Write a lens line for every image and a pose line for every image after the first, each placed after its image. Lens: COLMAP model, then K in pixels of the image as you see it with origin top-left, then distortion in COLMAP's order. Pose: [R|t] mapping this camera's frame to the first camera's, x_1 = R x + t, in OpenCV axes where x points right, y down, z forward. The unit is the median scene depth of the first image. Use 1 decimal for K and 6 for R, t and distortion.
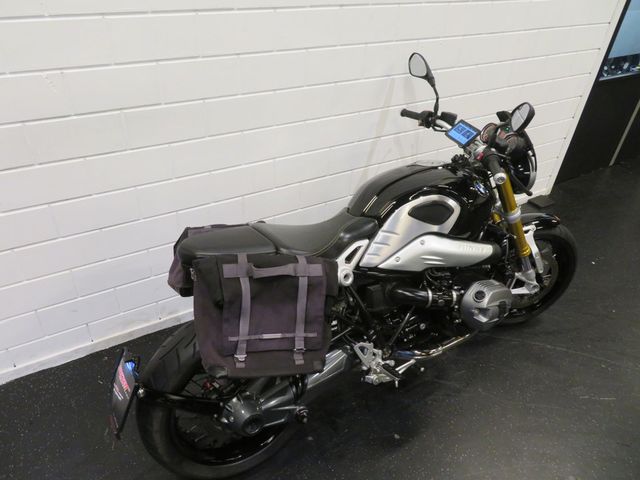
lens RADIAL K [[461.3, 0, 320.0], [0, 461.3, 240.0], [0, 0, 1]] dist [-0.002399, -0.002206]
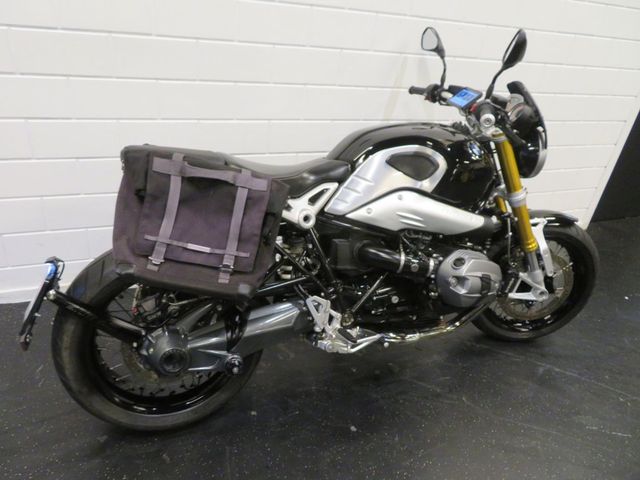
lens RADIAL K [[461.3, 0, 320.0], [0, 461.3, 240.0], [0, 0, 1]] dist [-0.002399, -0.002206]
pose [[0.986879, 0.118653, -0.109505, 0.173064], [-0.131255, 0.984524, -0.116127, 0.206819], [0.094031, 0.128976, 0.987179, 0.111415]]
